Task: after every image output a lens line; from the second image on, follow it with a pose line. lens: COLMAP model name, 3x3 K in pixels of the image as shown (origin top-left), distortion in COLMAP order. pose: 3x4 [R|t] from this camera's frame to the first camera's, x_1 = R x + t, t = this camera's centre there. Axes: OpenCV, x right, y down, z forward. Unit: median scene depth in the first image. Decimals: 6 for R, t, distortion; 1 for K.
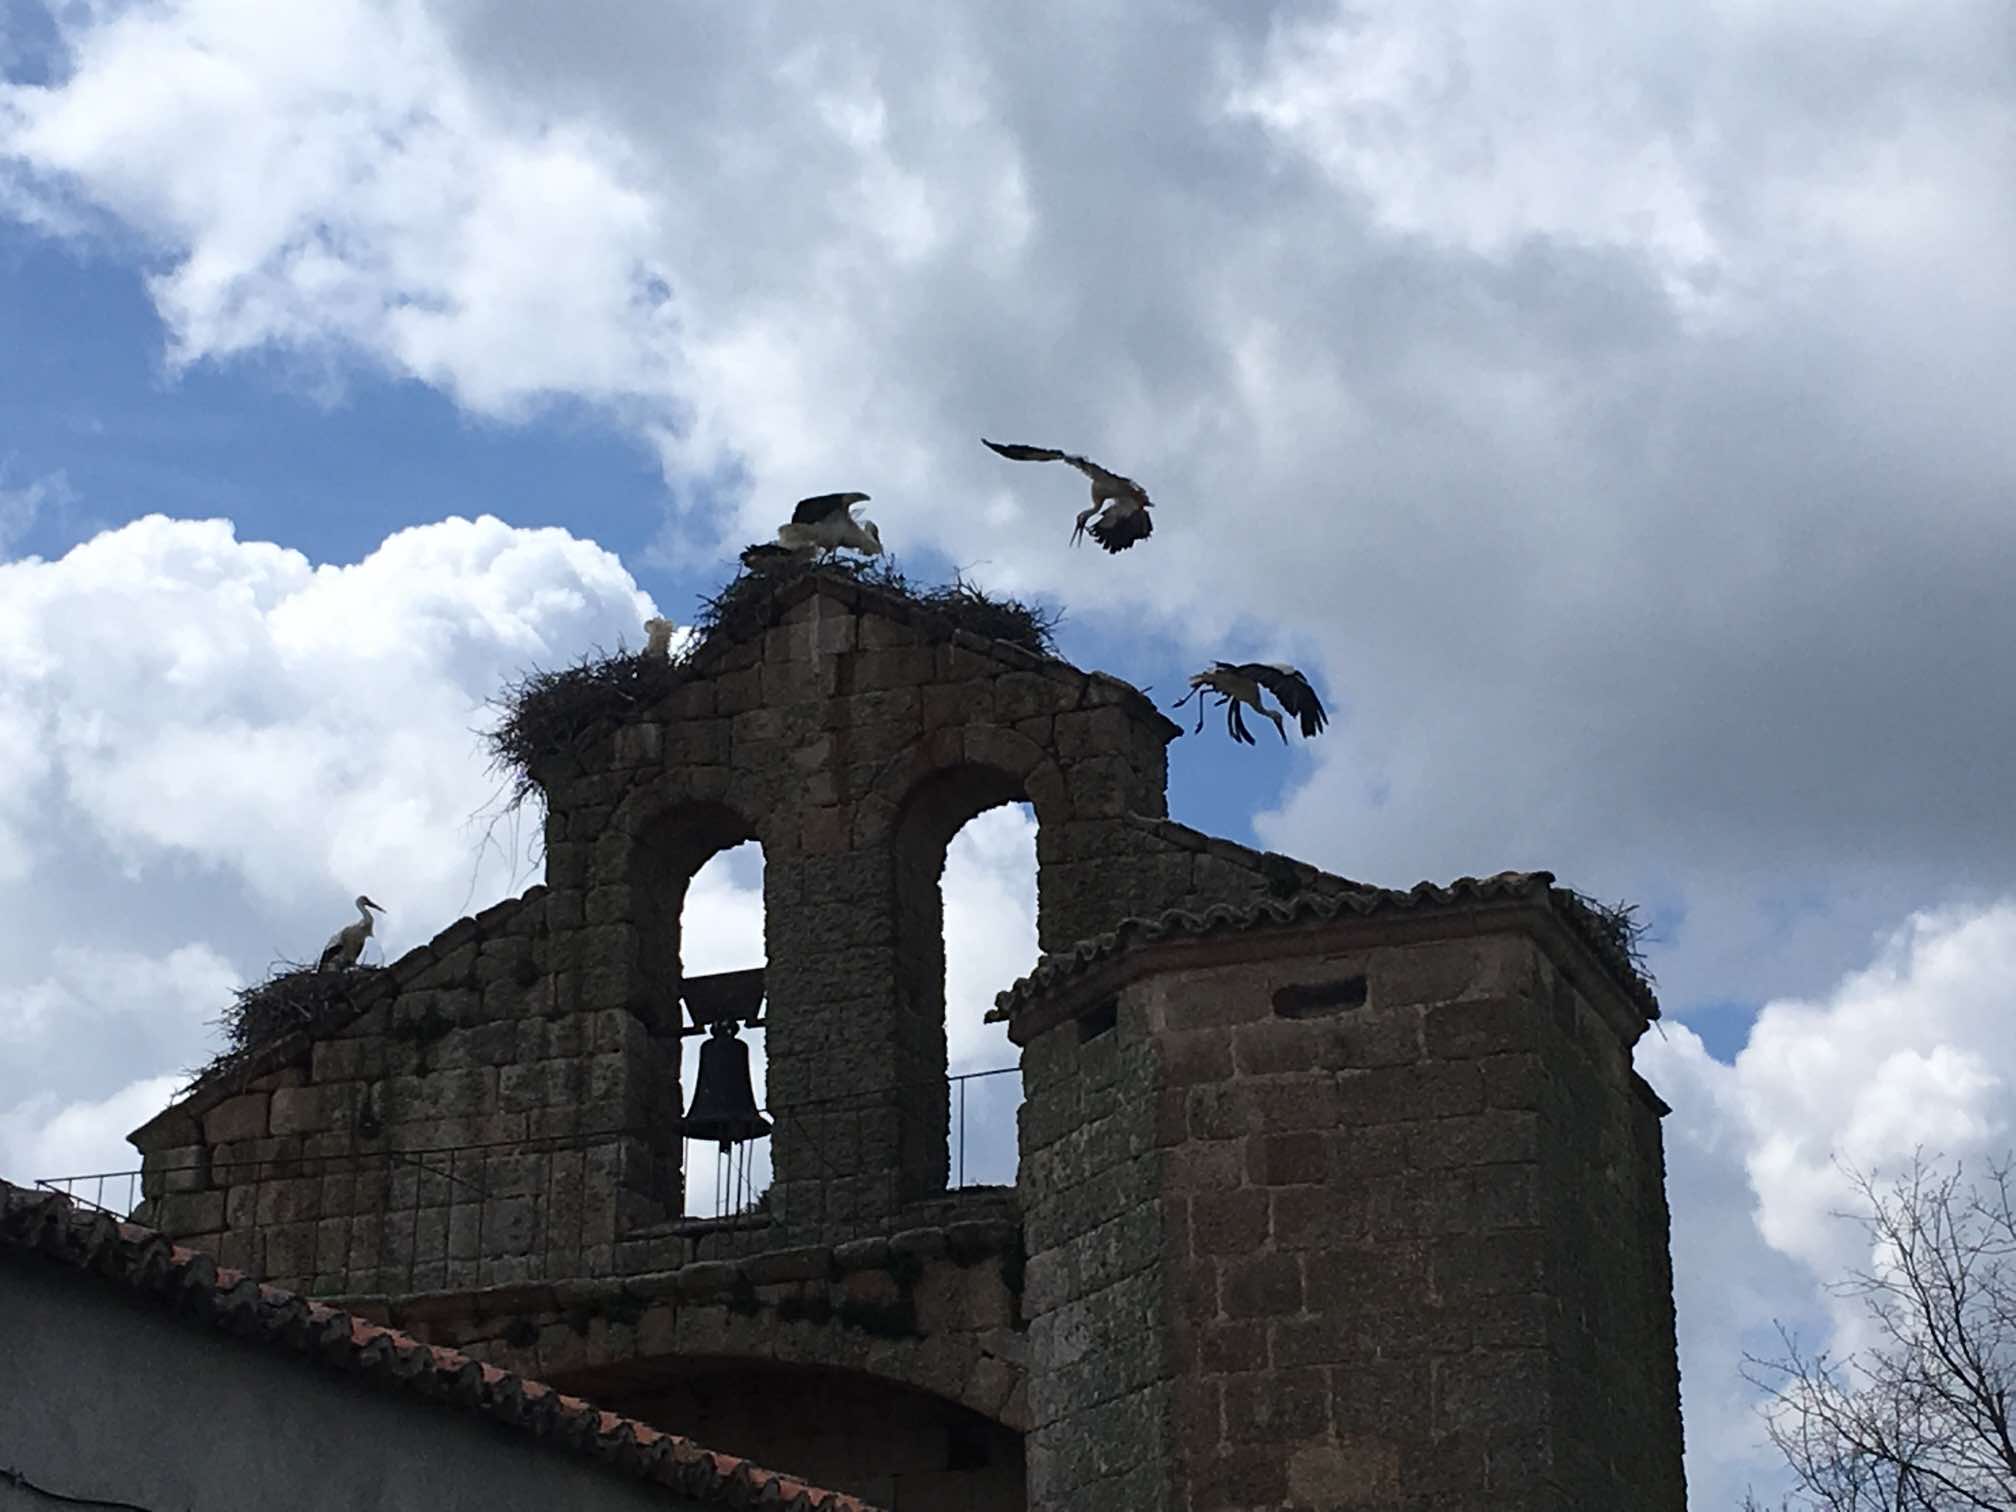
lens RADIAL K [[4790.5, 0, 1008.0], [0, 4790.5, 756.0], [0, 0, 1]] dist [0.034364, 0.391307]
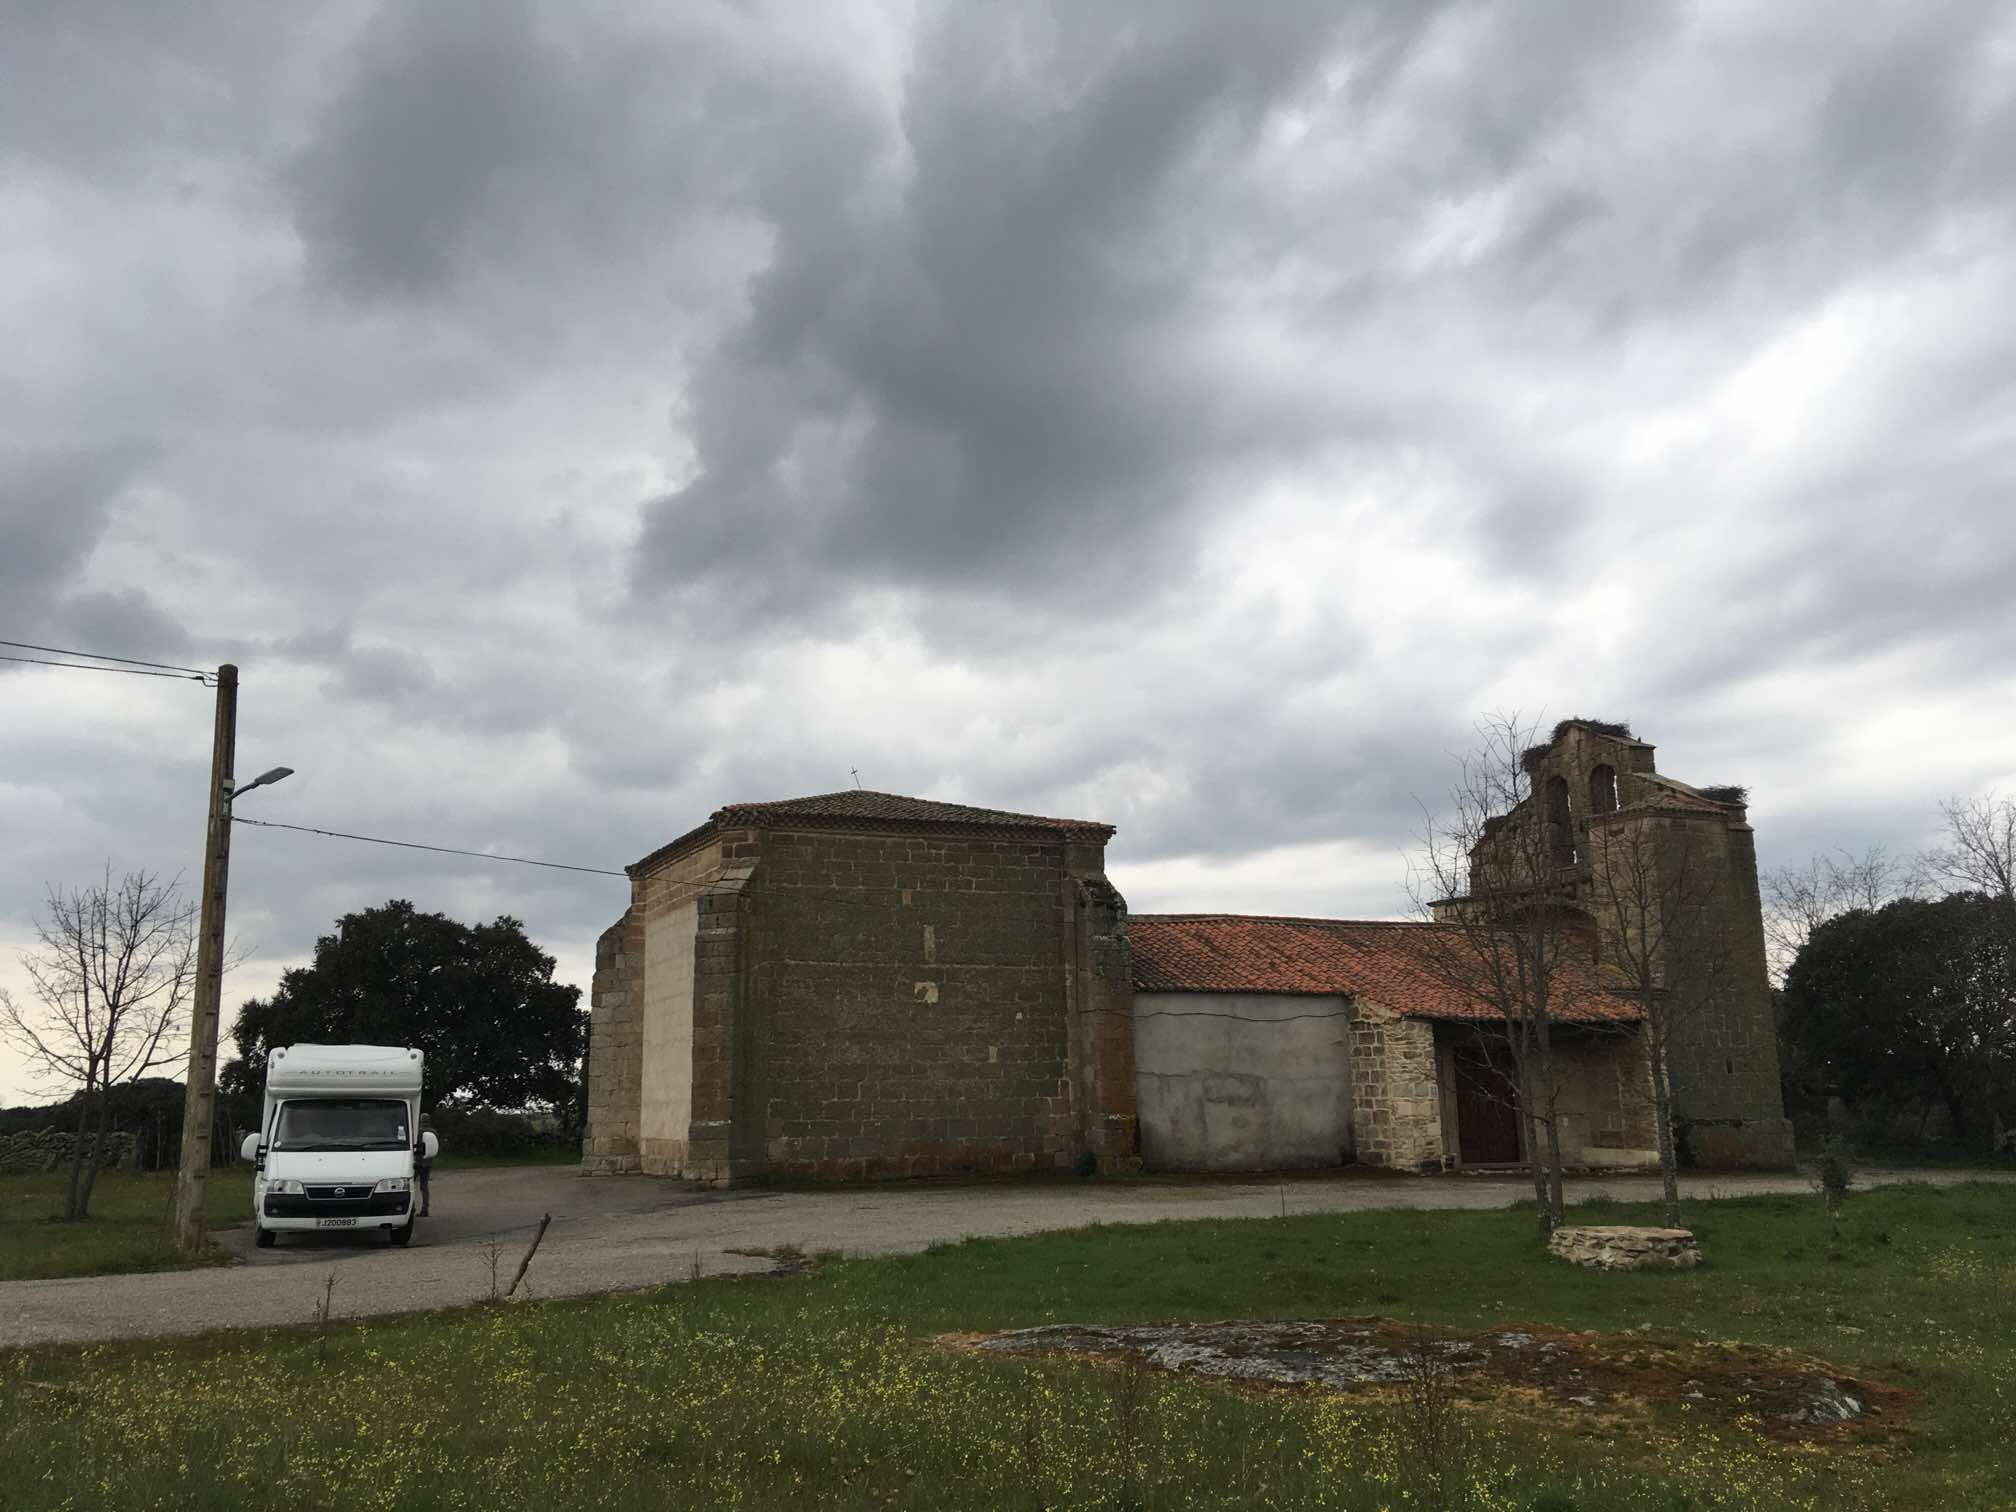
lens RADIAL K [[1553.0, 0, 909.8], [0, 1553.0, 766.1], [0, 0, 1]] dist [0.059060, 0.003079]
pose [[0.685954, -0.149456, -0.712130, 0.627182], [0.232513, 0.972390, 0.019889, -0.186412], [0.689496, -0.179223, 0.701765, -0.526080]]
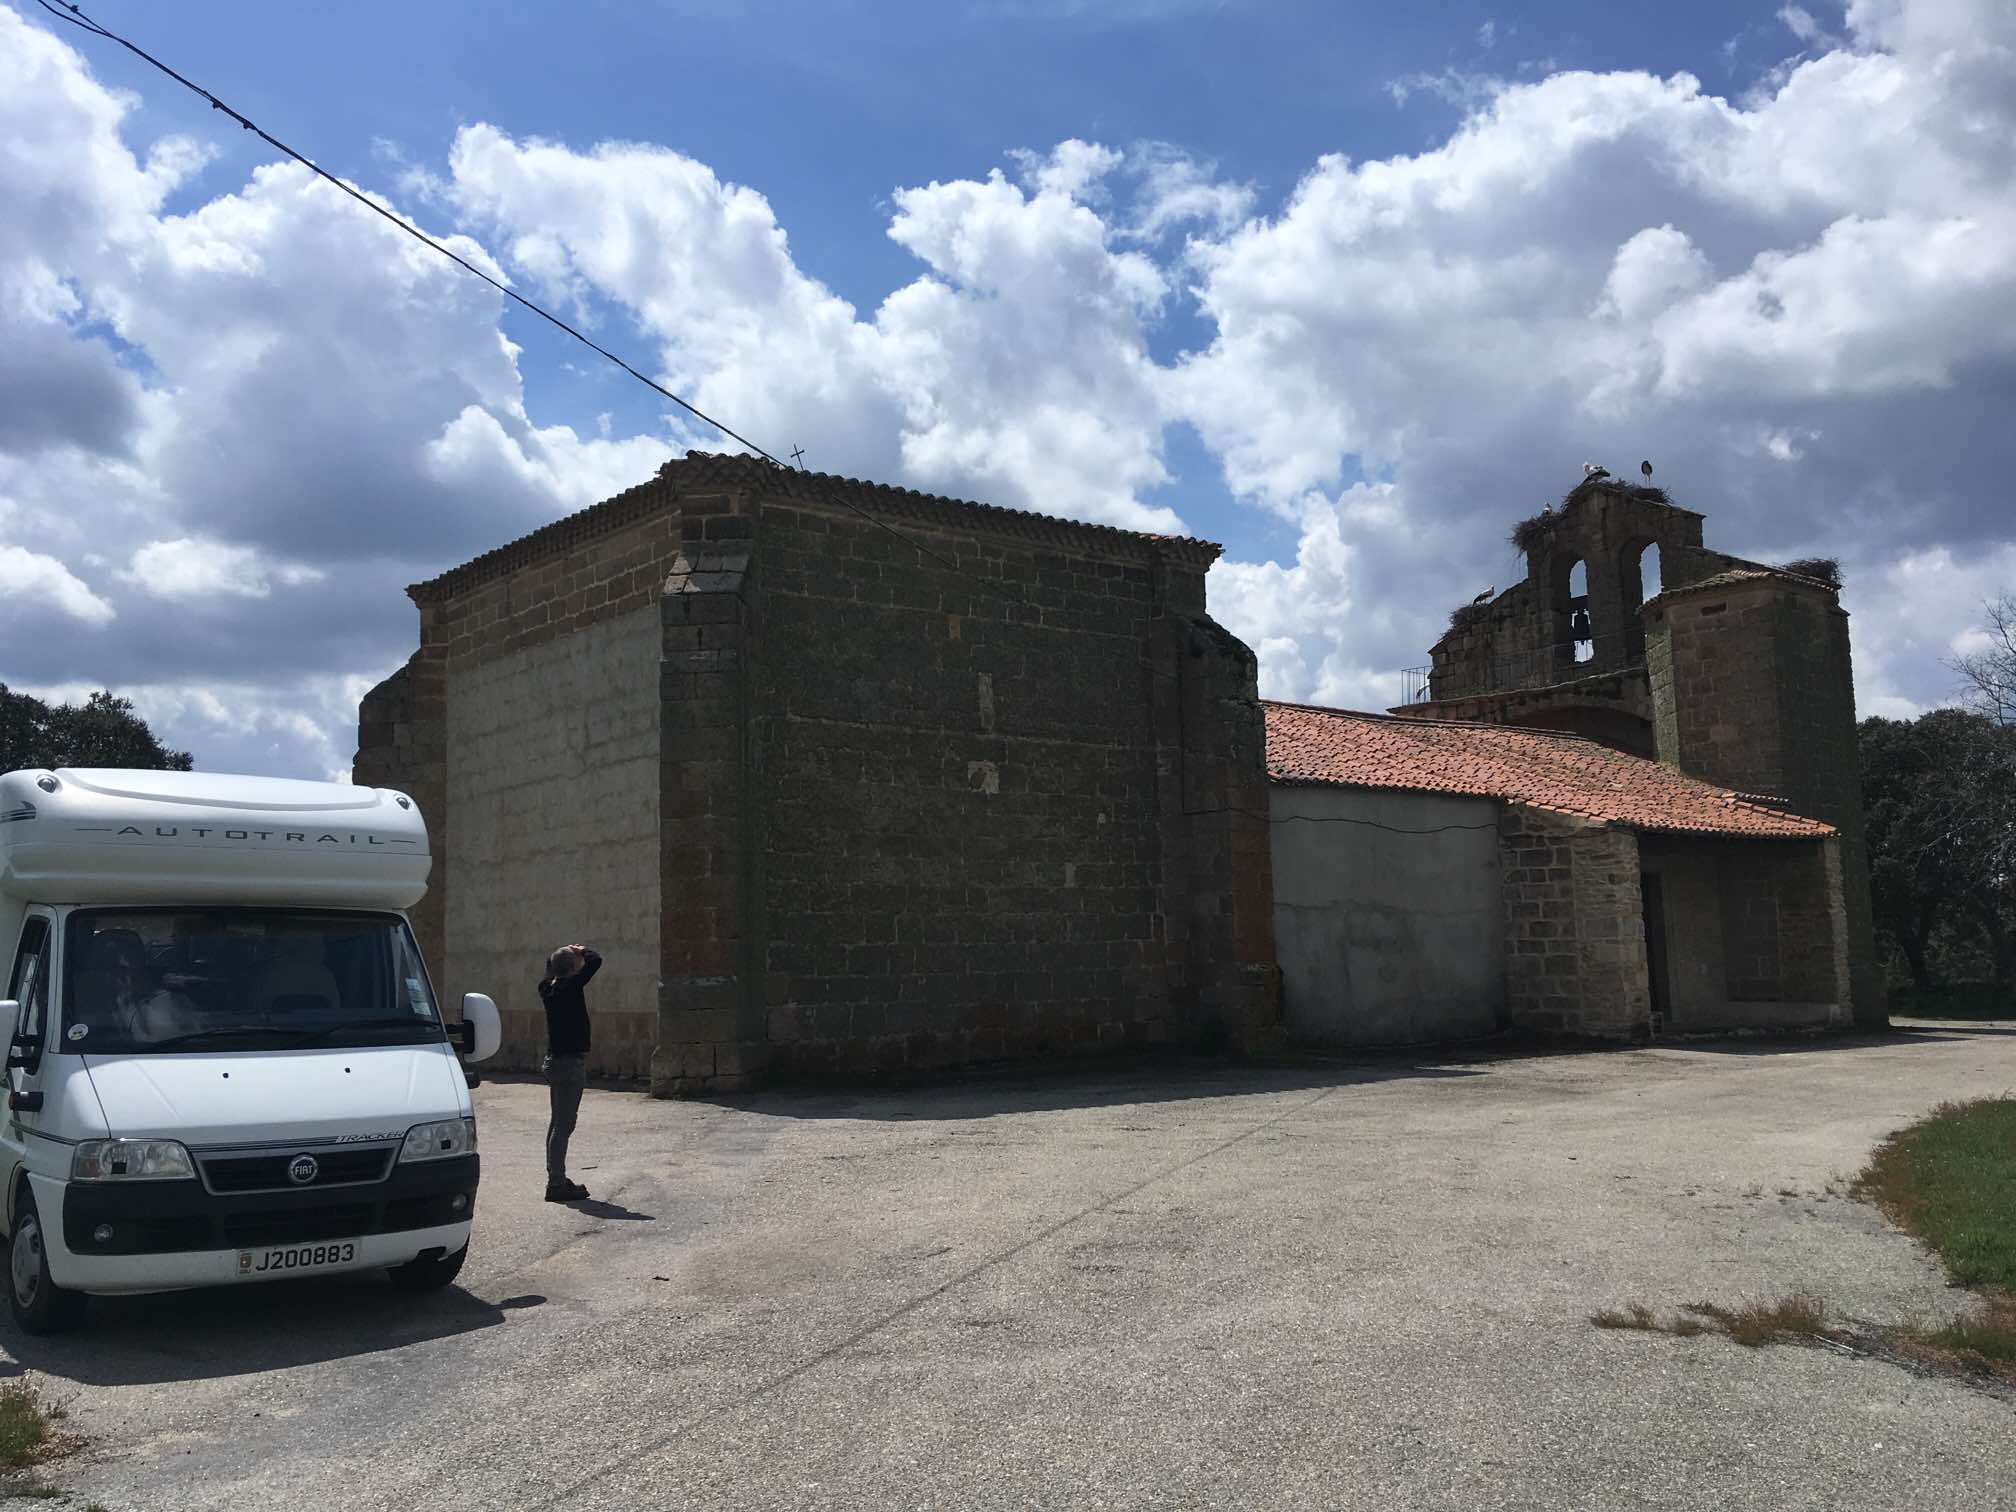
lens RADIAL K [[1665.9, 0, 935.4], [0, 1665.9, 757.0], [0, 0, 1]] dist [0.051576, -0.003406]
pose [[0.852246, -0.066563, -0.518890, 0.197666], [0.172702, 0.972063, 0.158956, -0.137578], [0.493813, -0.225083, 0.839933, -0.411054]]
